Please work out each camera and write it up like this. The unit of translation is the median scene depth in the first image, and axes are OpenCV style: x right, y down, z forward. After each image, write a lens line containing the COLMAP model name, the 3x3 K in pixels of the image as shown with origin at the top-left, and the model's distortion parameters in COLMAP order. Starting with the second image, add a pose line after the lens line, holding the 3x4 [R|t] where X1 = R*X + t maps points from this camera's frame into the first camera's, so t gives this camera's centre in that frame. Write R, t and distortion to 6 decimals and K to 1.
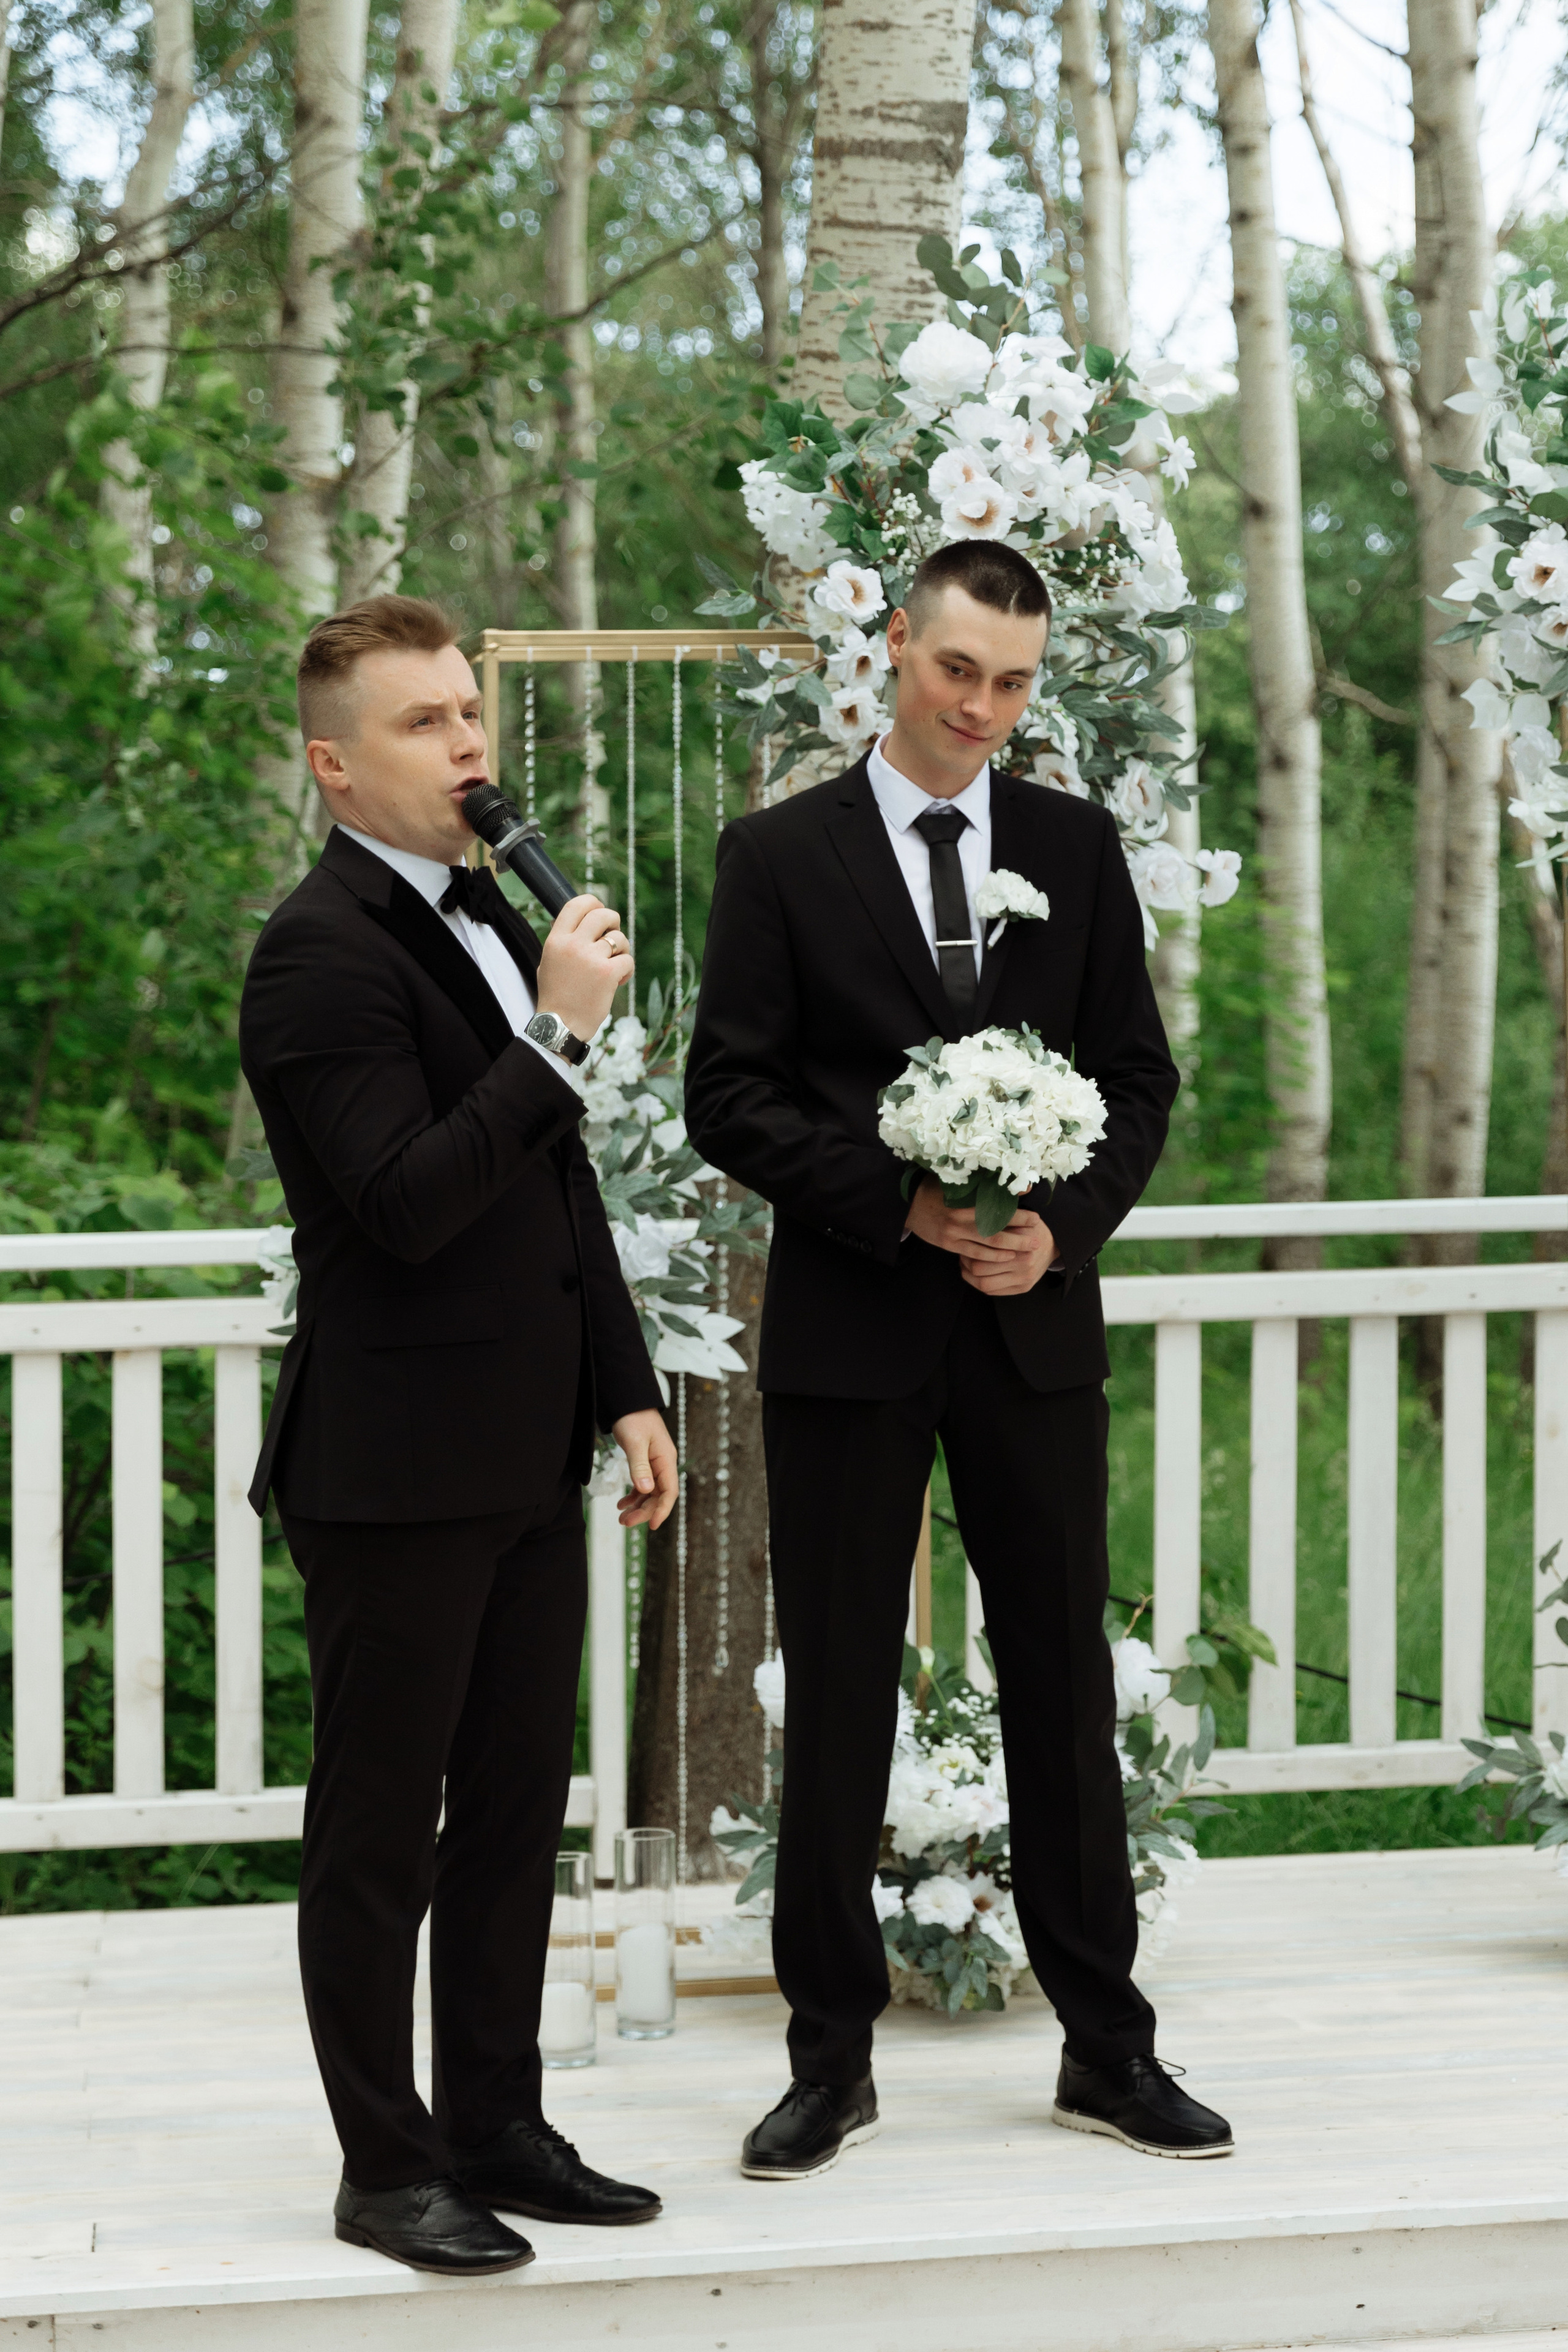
lens RADIAL K [[4577.4, 0, 883.9], [0, 4577.4, 1110.8], [0, 0, 1]] dist [-0.063641, 0.000000]
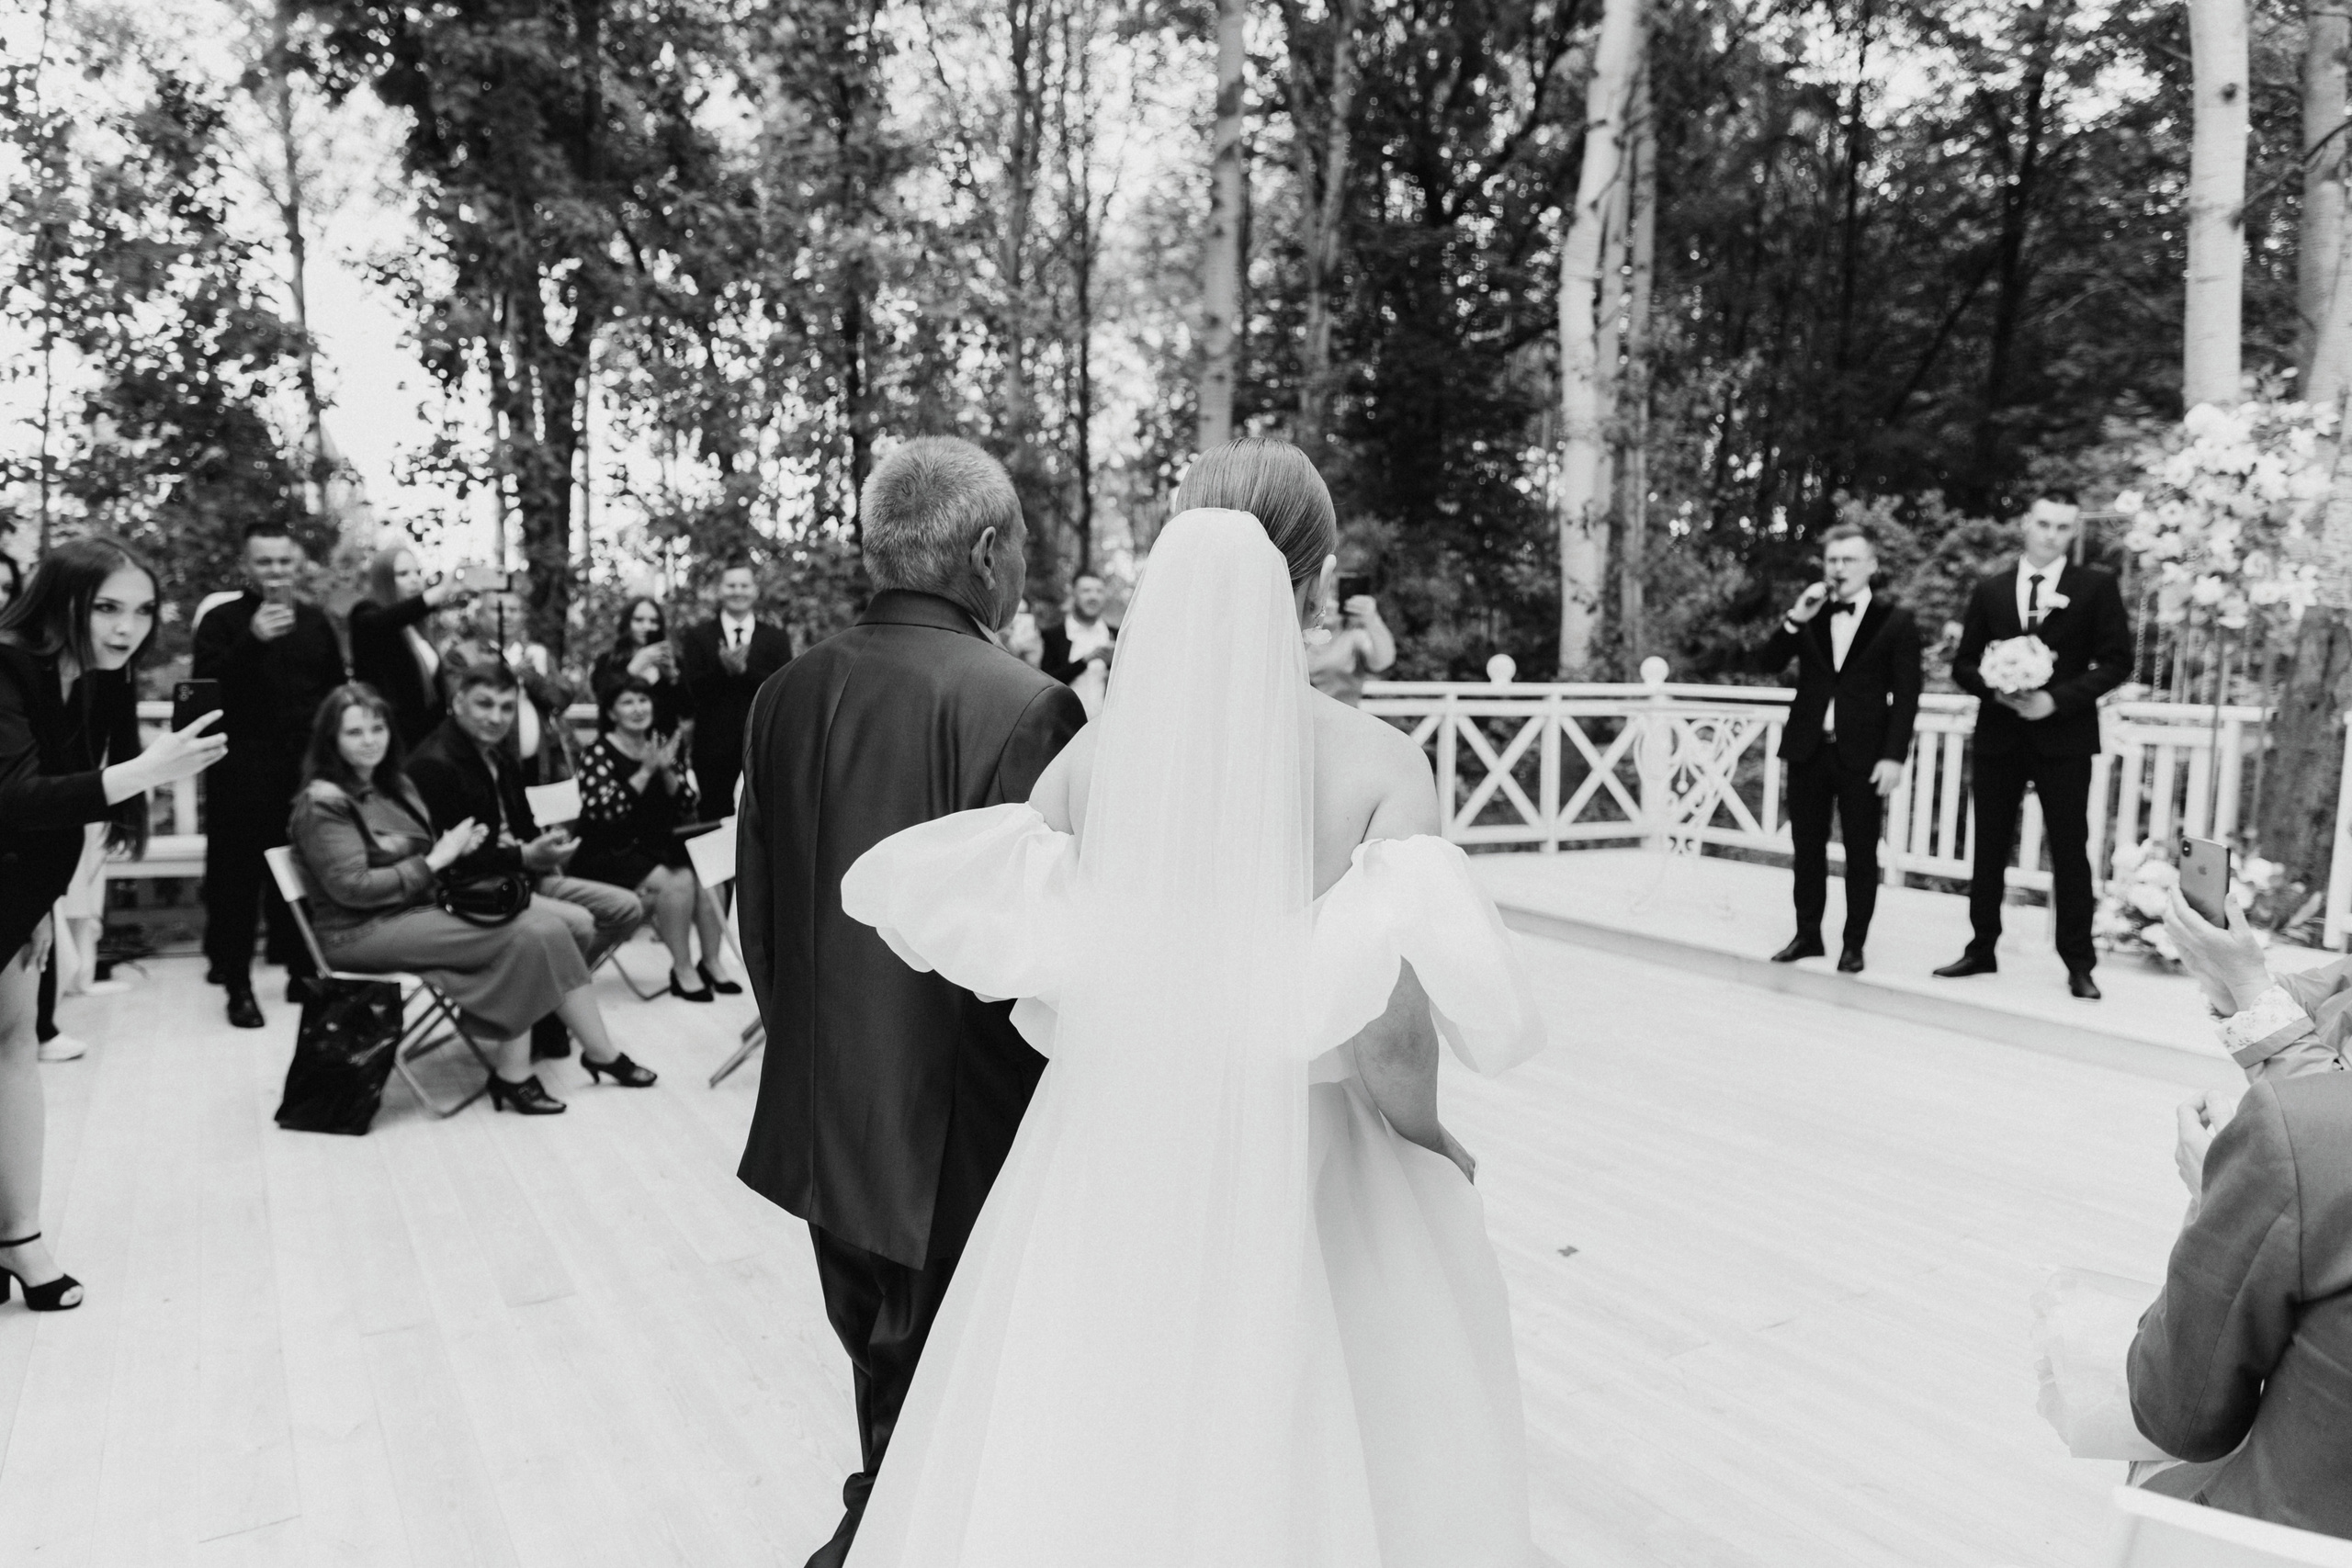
lens RADIAL K [[1532.5, 0, 1168.2], [0, 1532.5, 799.7], [0, 0, 1]] dist [0.019827, 0.001392]
pose [[0.386713, 0.117616, -0.914669, 0.698393], [-0.024540, 0.992795, 0.117287, -0.019792], [0.921874, -0.022911, 0.386813, -0.008724]]
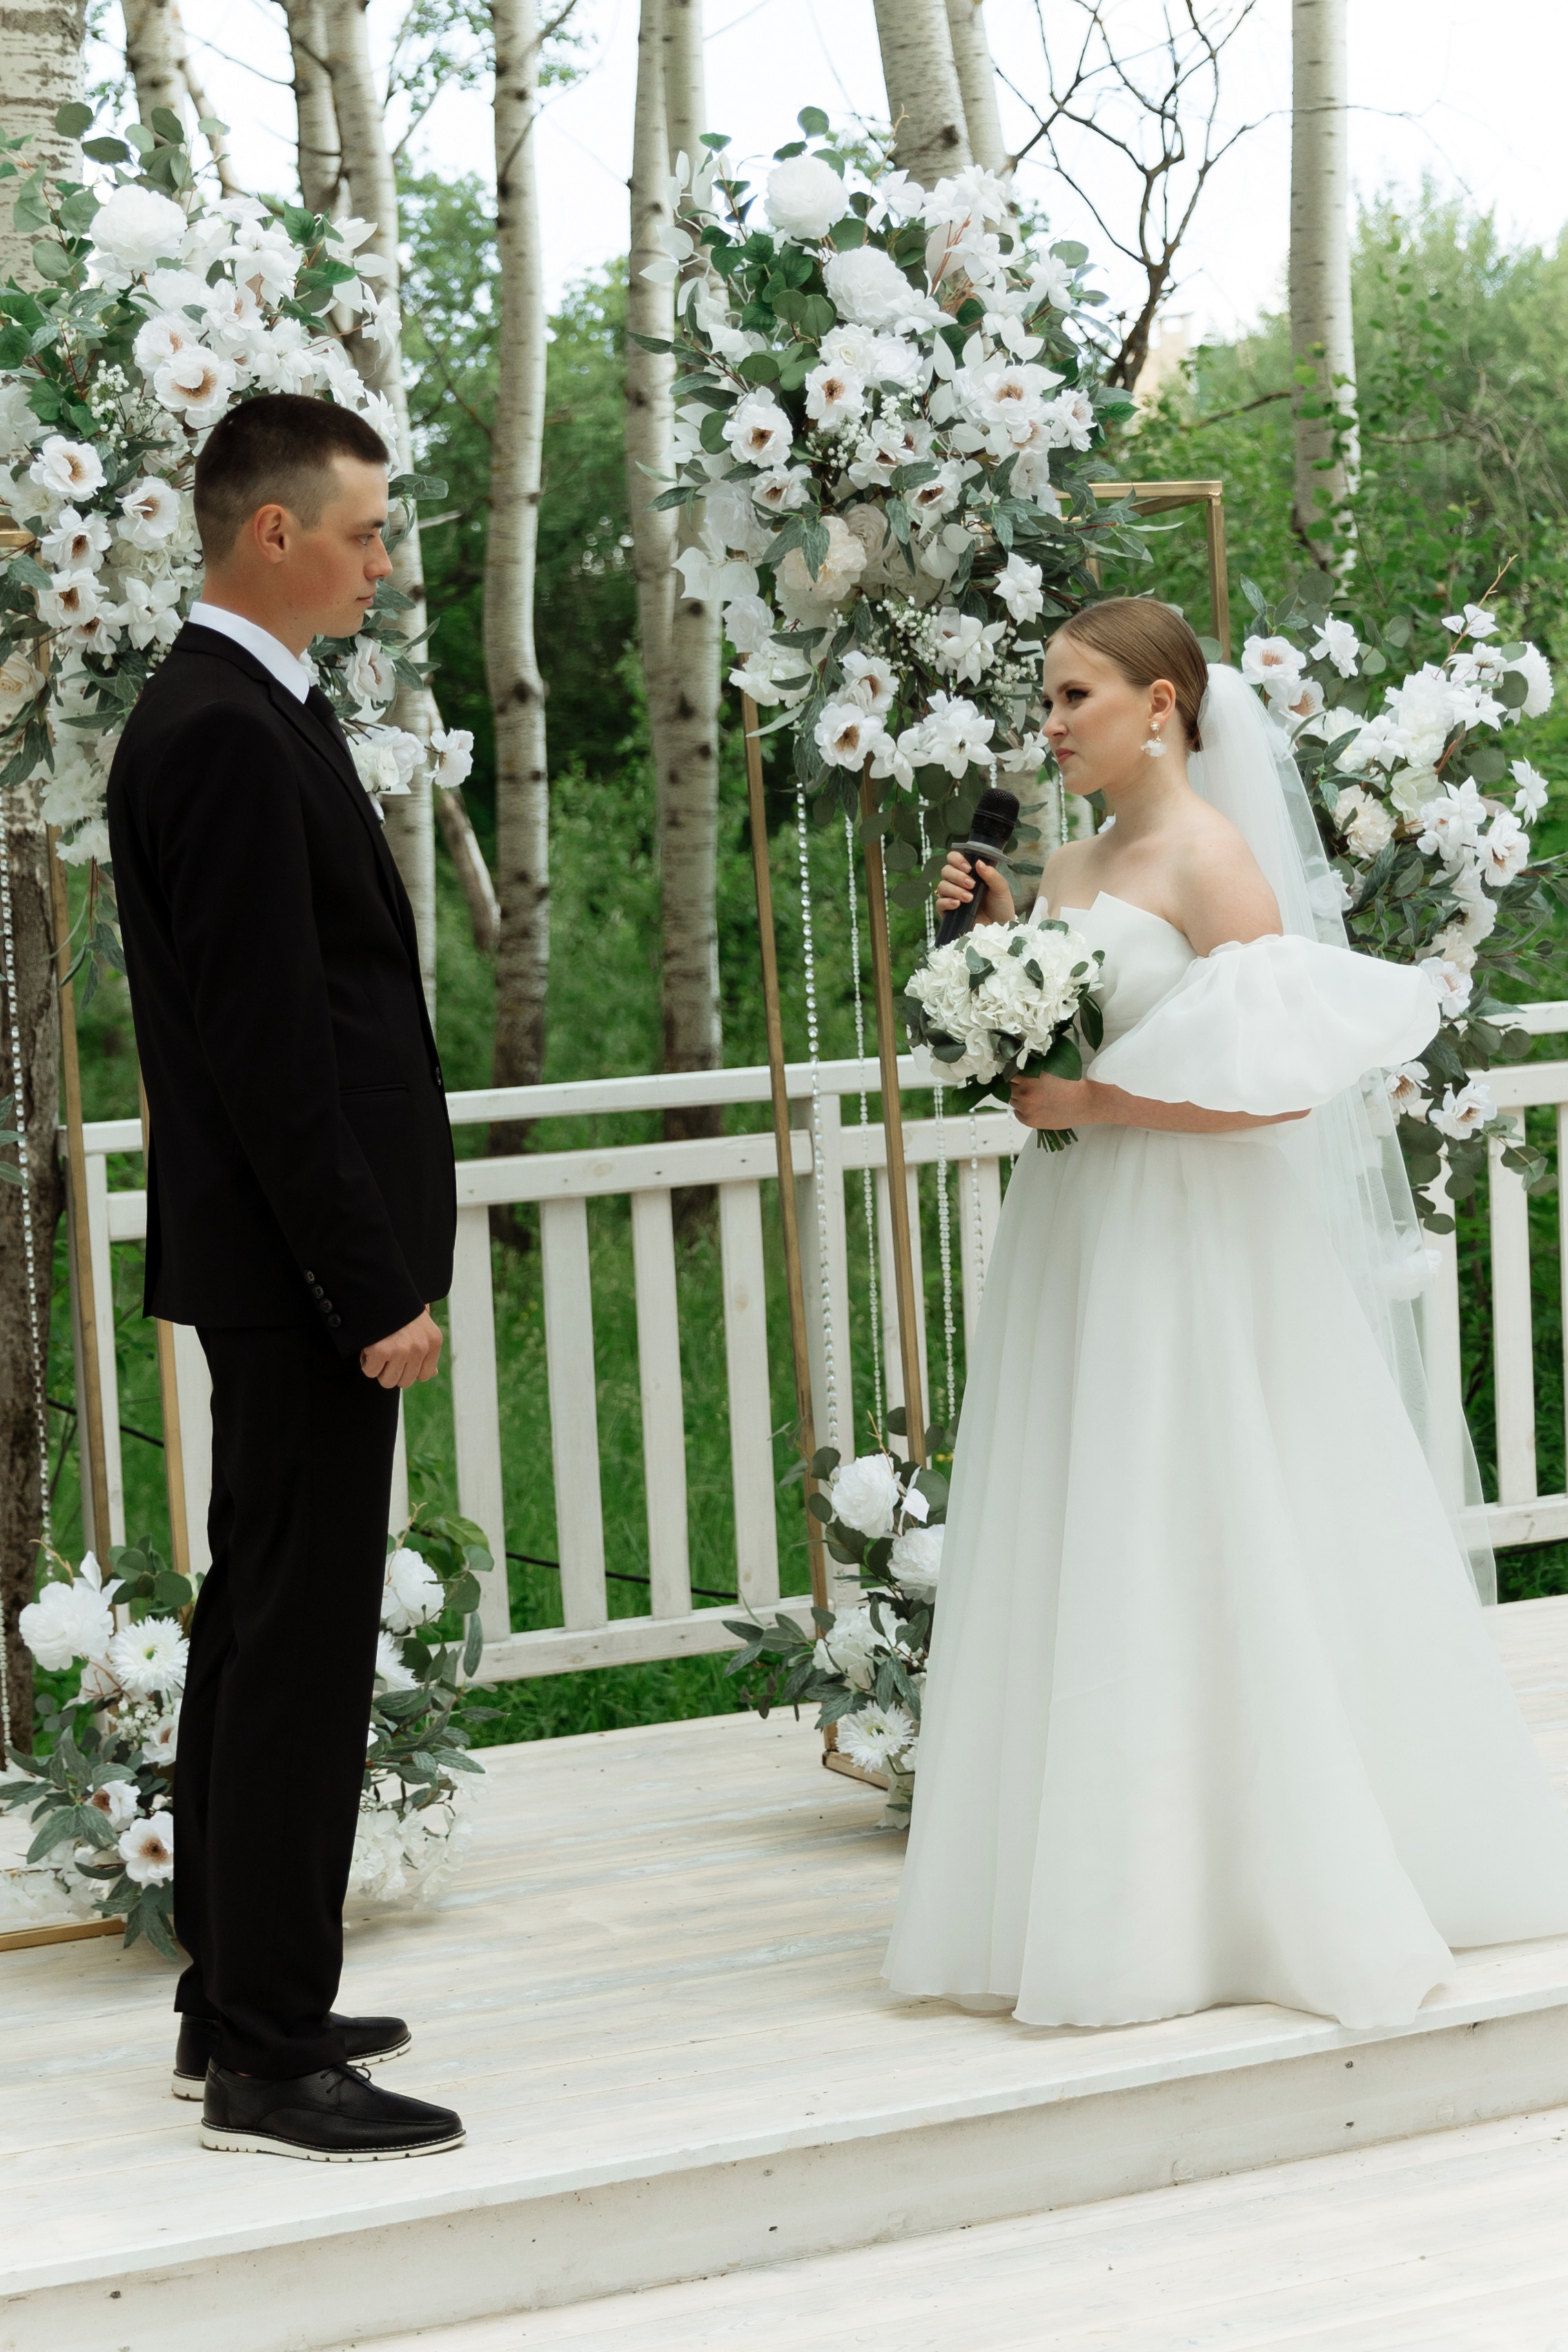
lens RADIAL K [[4203.5, 0, 759.7], [0, 4203.5, 1163.5], [0, 0, 1]] dist [-0.105067, 0.000000]
pose [[0.970594, -0.059642, 0.233217, -0.076170], [0.050166, 0.997664, 0.046361, -0.003487], [-0.235437, -0.033298, 0.971319, 0.123291]]
